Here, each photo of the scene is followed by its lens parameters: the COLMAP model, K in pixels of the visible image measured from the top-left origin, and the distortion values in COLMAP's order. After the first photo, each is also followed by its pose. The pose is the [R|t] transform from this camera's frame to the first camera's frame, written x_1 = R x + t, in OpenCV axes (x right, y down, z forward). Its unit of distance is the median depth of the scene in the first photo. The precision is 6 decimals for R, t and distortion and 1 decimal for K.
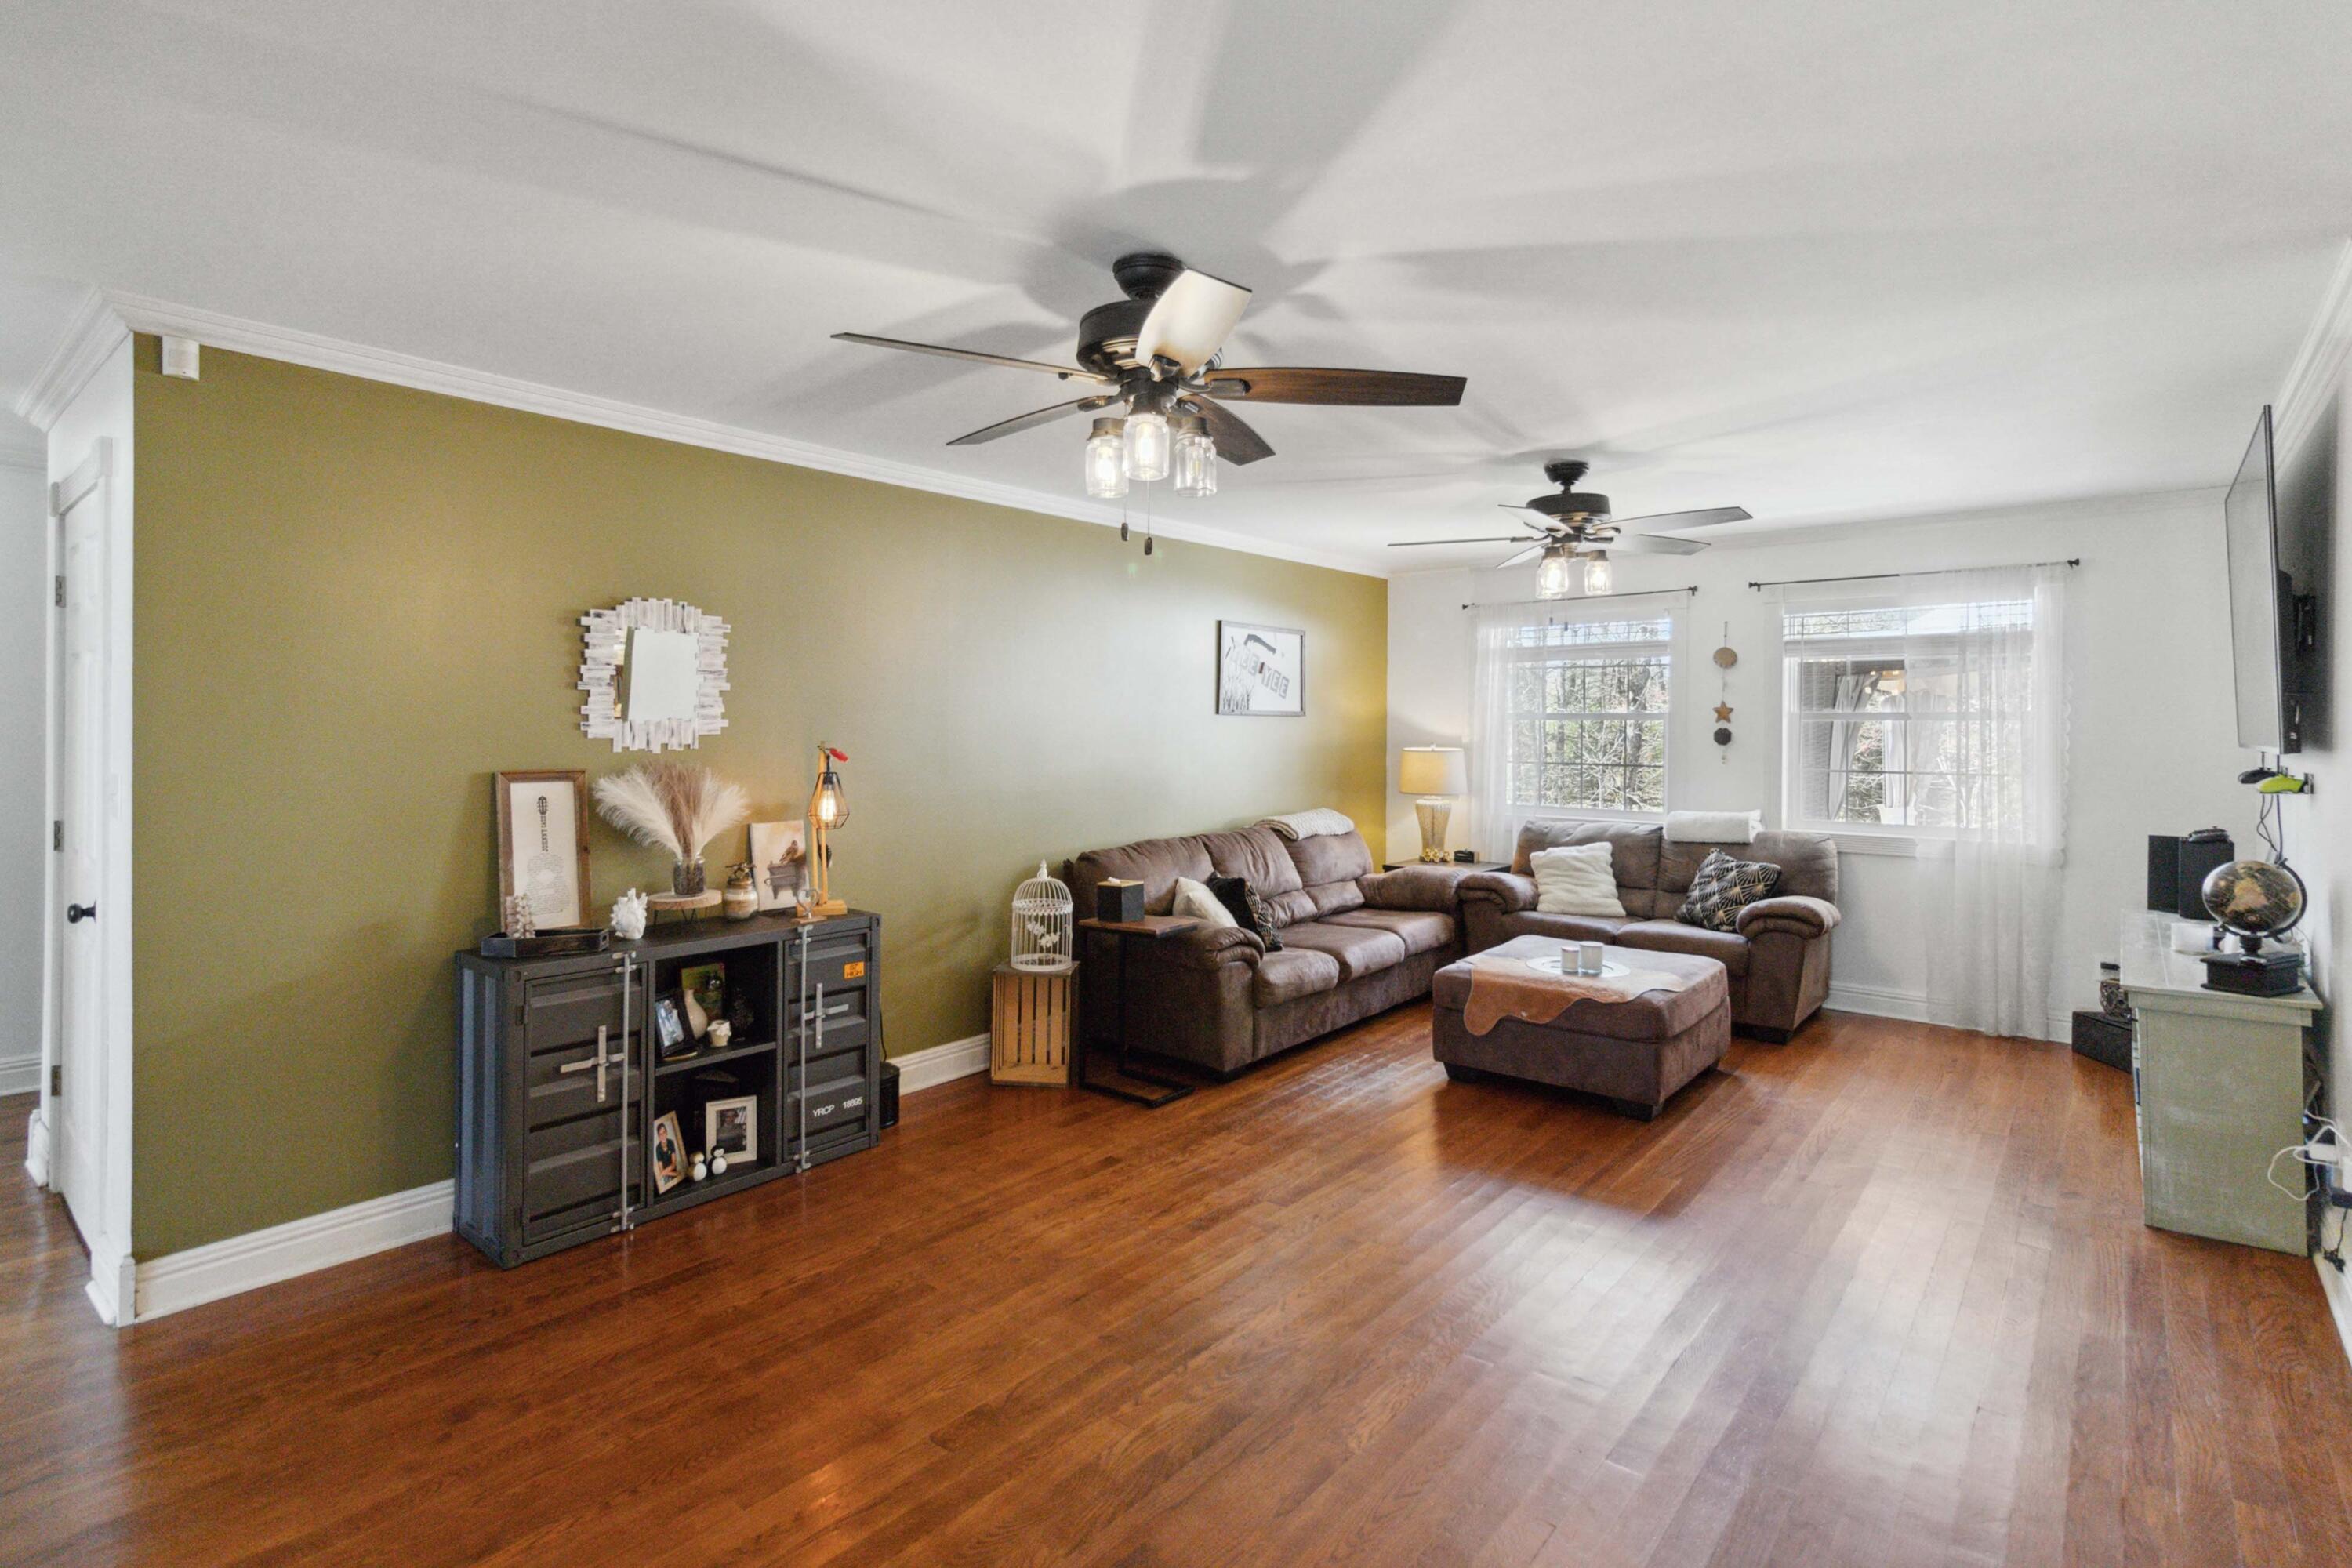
lens RADIAL K [[1121.2, 0, 1177.3], [0, 1121.2, 718.3], [0, 0, 1]] dist [0.002960, 0.000788]
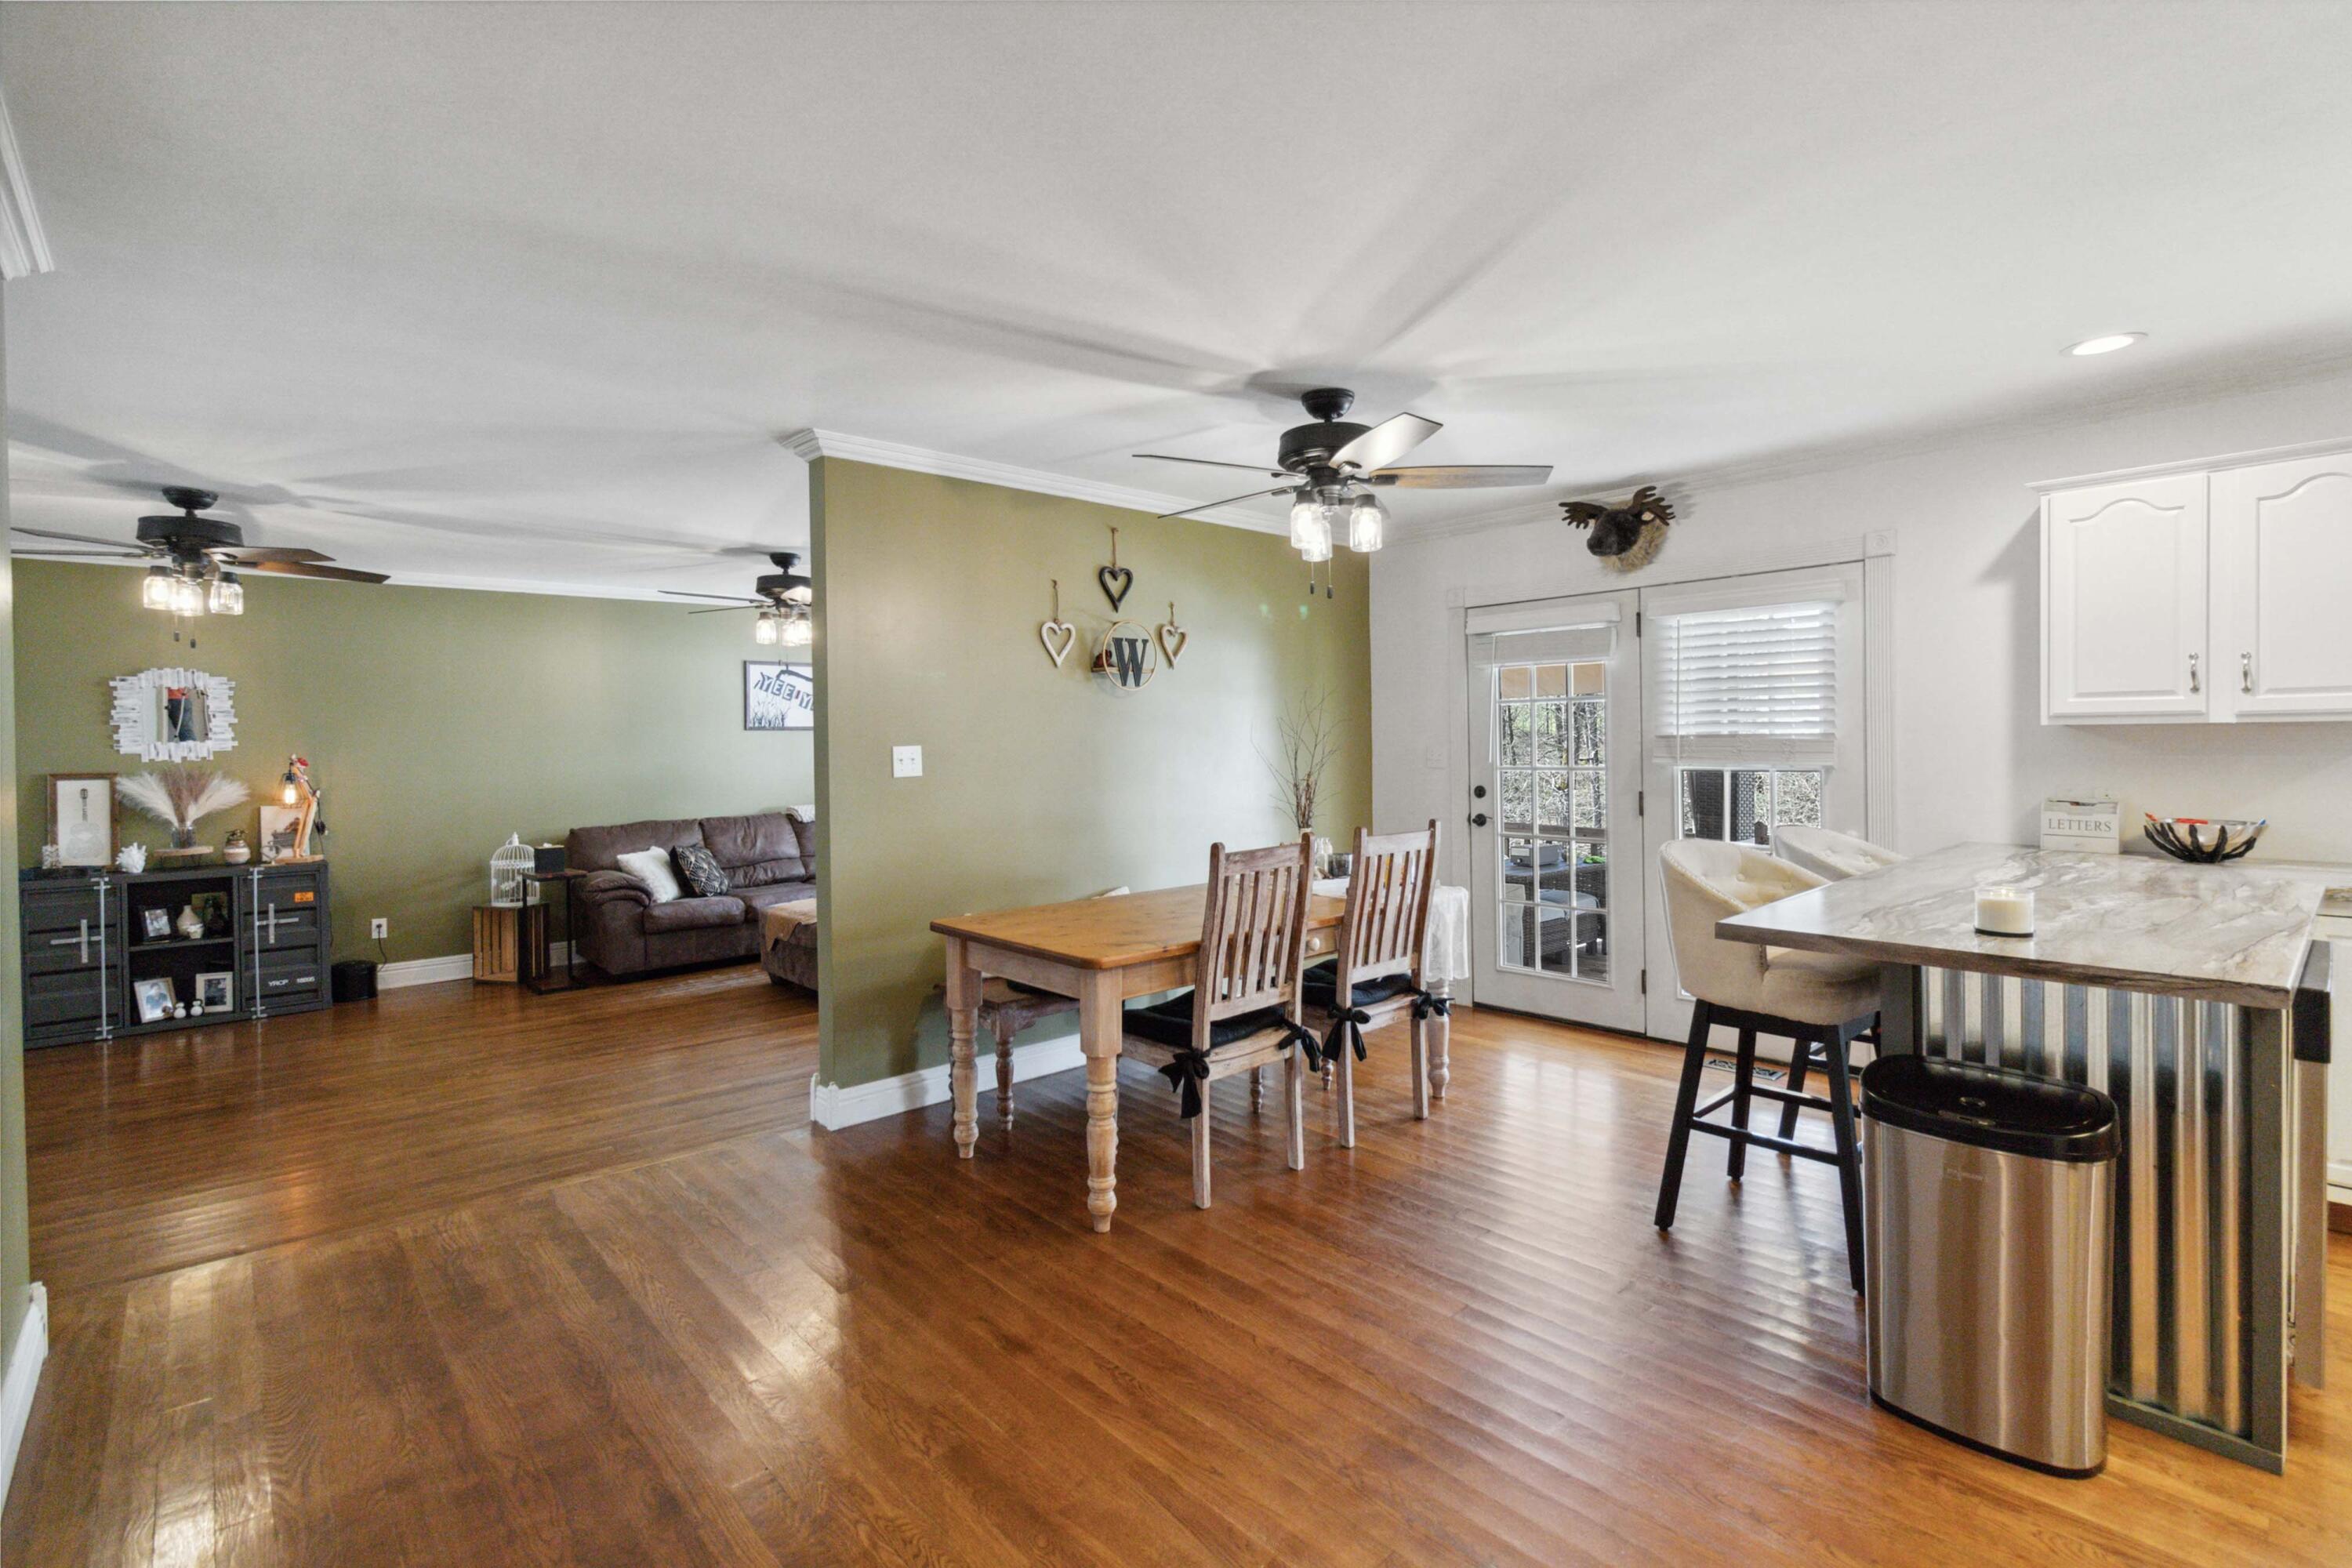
lens RADIAL K [[1069.6, 0, 1181.2], [0, 1069.6, 748.5], [0, 0, 1]] dist [0.001264, 0.000303]
pose [[0.991107, -0.017141, -0.131957, 0.953367], [0.019150, 0.999719, 0.013970, 0.013455], [0.131681, -0.016373, 0.991157, -0.281646]]
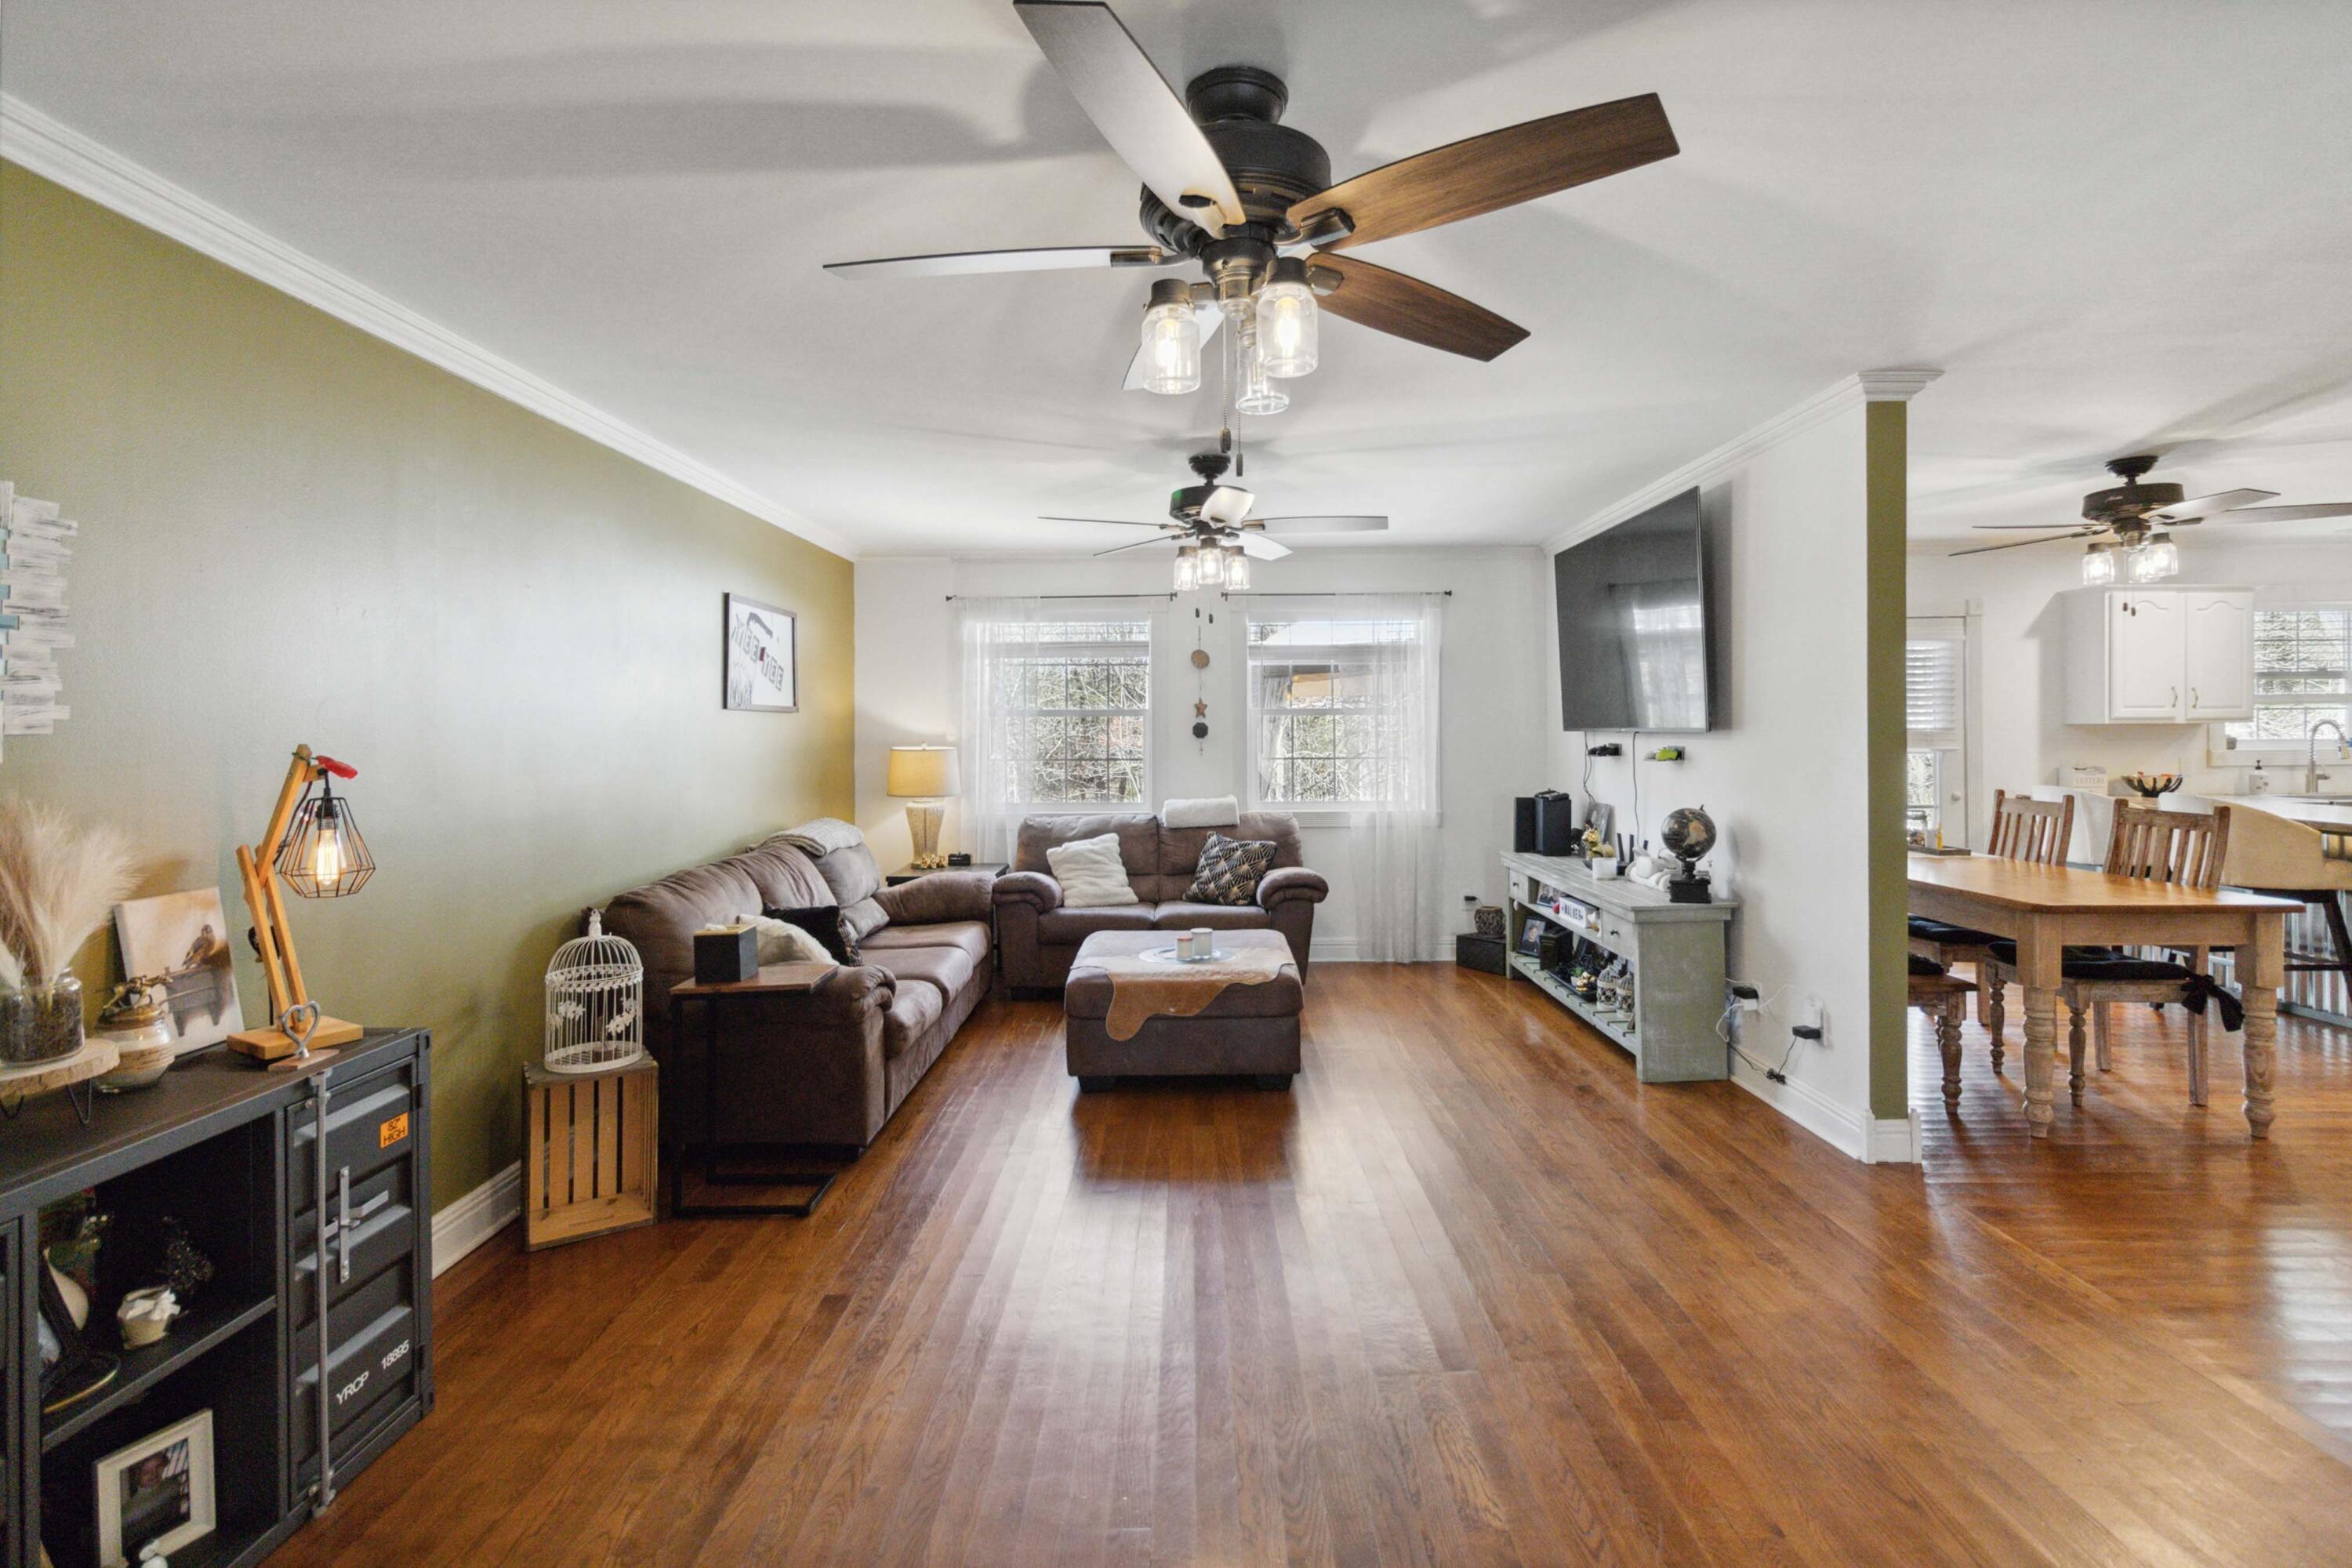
lens RADIAL K [[1090.6, 0, 1184.9], [0, 1090.6, 728.9], [0, 0, 1]] dist [0.002398, -0.000138]
pose [[0.768400, -0.008982, 0.639907, -0.276923], [0.006011, 0.999959, 0.006817, 0.009925], [-0.639942, -0.001391, 0.768422, 0.242137]]
